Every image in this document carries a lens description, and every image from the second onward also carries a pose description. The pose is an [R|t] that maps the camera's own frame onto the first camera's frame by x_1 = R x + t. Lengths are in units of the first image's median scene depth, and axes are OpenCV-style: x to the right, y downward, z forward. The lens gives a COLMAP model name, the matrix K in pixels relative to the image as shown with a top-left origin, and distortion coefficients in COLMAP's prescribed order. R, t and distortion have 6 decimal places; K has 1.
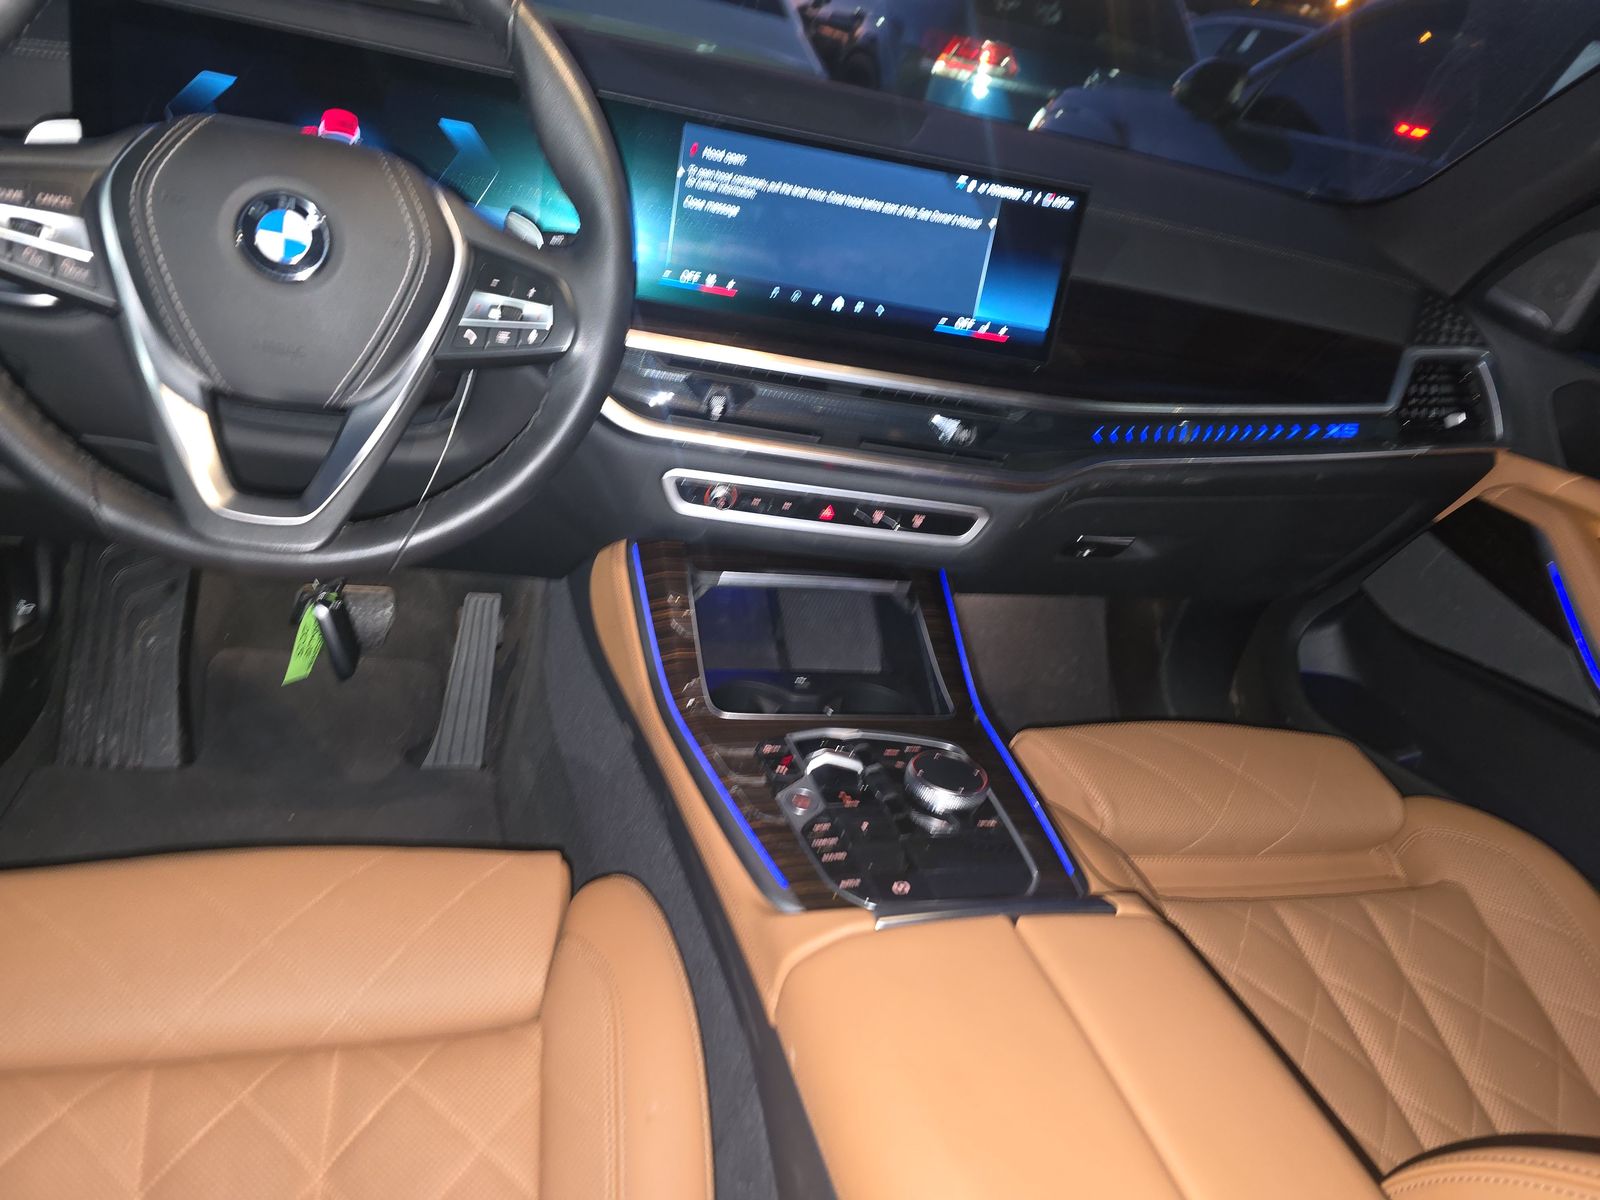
lens RADIAL K [[1083.6, 0, 778.1], [0, 1083.6, 599.8], [0, 0, 1]] dist [0.019200, -0.003845]
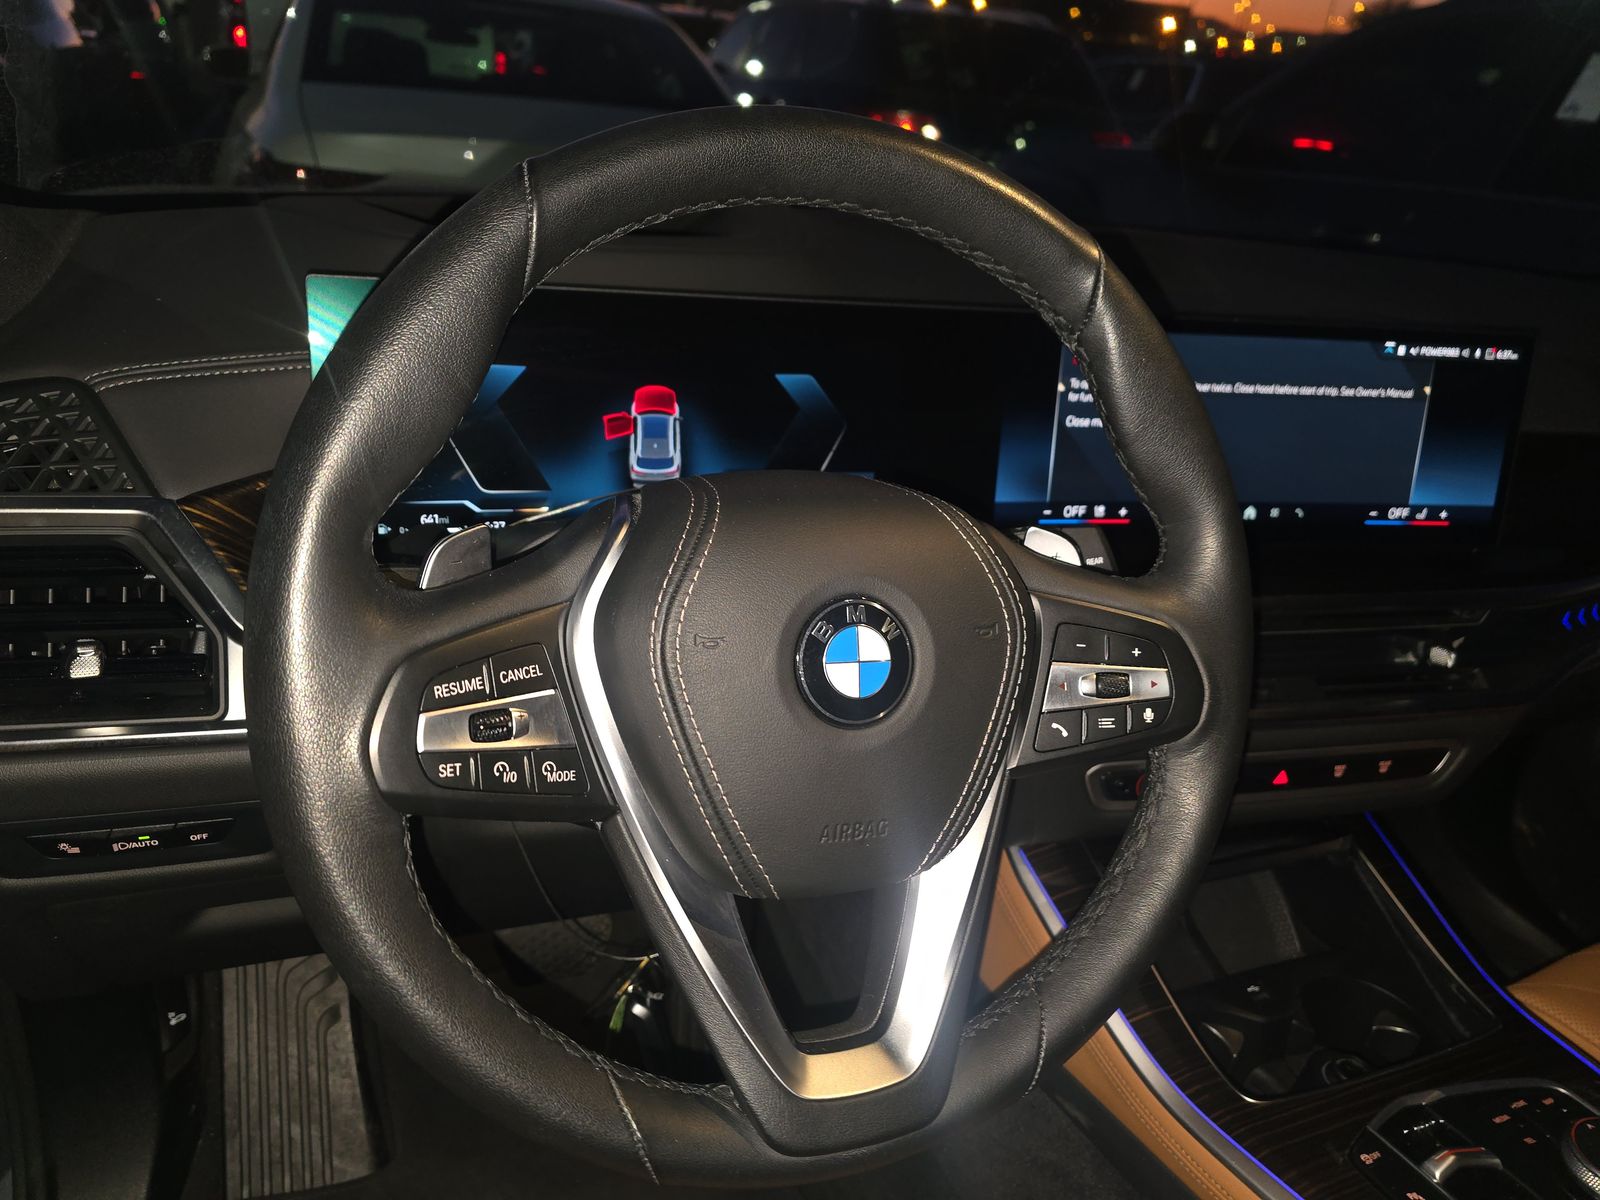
lens RADIAL K [[1149.0, 0, 800.0], [0, 1149.0, 600.0], [0, 0, 1]] dist [-0.030300, -0.004228]
pose [[0.987029, -0.150713, 0.055311, -0.327992], [0.154627, 0.985118, -0.075053, -0.204990], [-0.043177, 0.082632, 0.995644, 0.204454]]
